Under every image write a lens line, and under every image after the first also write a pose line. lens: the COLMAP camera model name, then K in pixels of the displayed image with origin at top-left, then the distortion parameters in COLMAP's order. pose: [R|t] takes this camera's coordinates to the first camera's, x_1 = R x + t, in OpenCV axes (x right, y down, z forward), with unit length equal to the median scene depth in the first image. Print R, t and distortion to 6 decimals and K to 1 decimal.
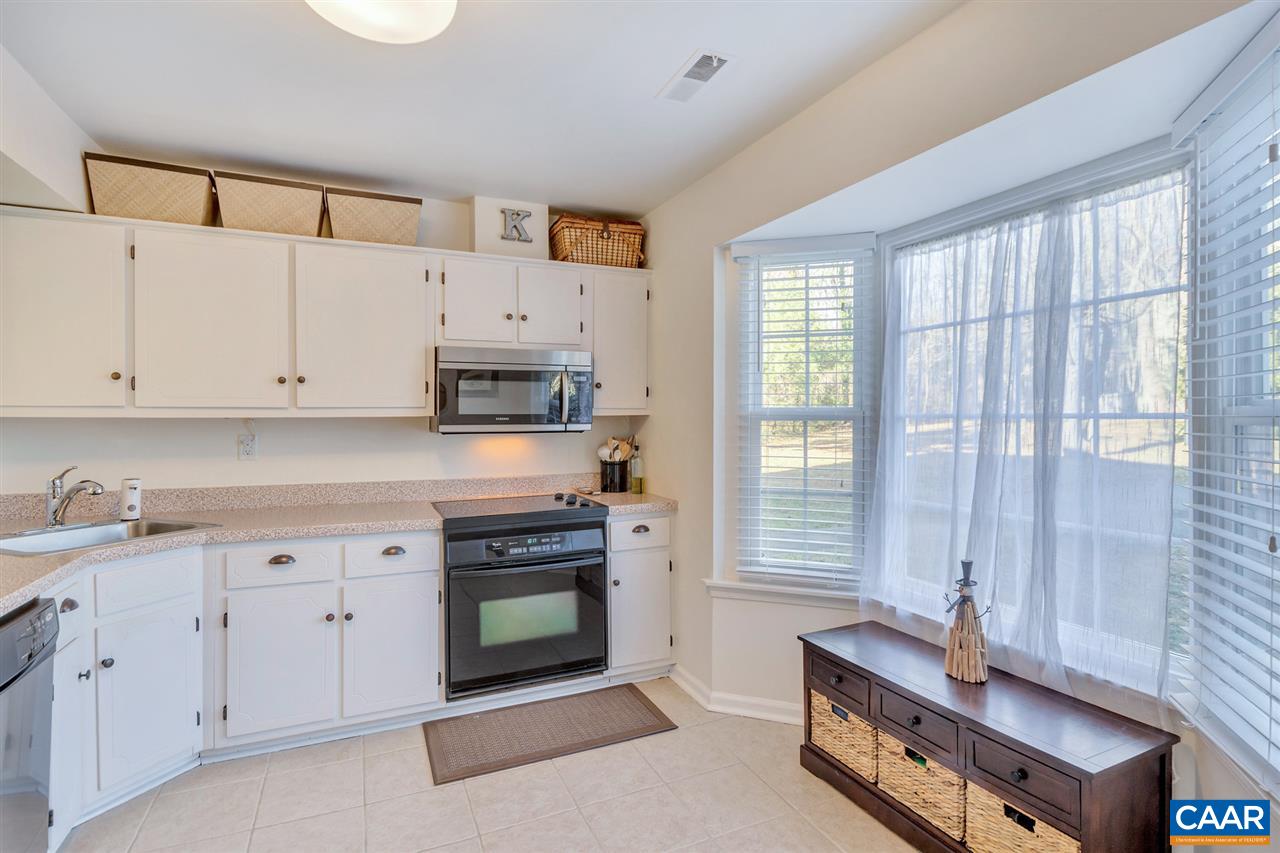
lens RADIAL K [[649.0, 0, 642.0], [0, 649.0, 415.0], [0, 0, 1]] dist [0.017176, 0.001162]
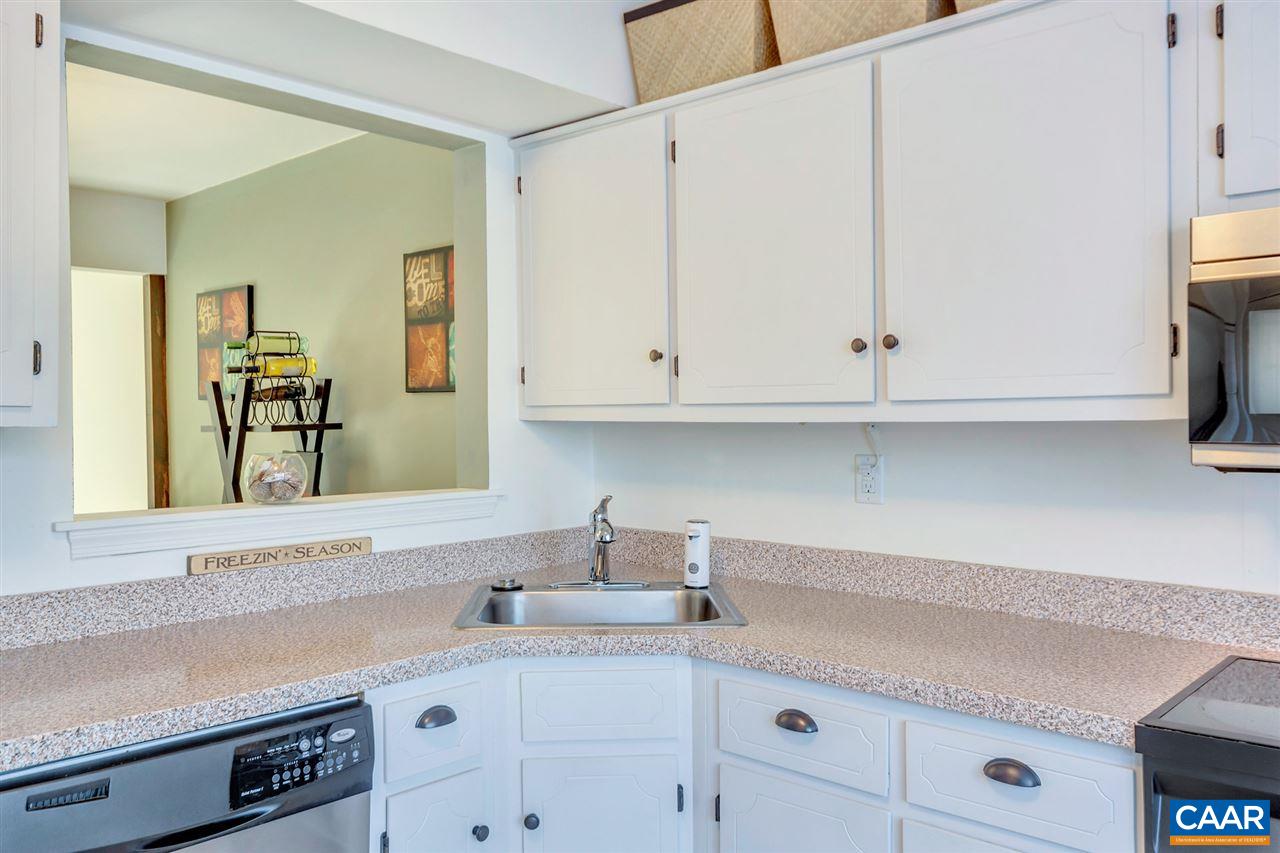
lens RADIAL K [[1027.7, 0, 641.2], [0, 1027.7, 424.0], [0, 0, 1]] dist [0.006203, 0.003037]
pose [[0.401277, 0.006611, -0.915933, 0.087594], [0.004754, 0.999945, 0.009300, -0.003003], [0.915944, -0.008086, 0.401224, 0.564480]]
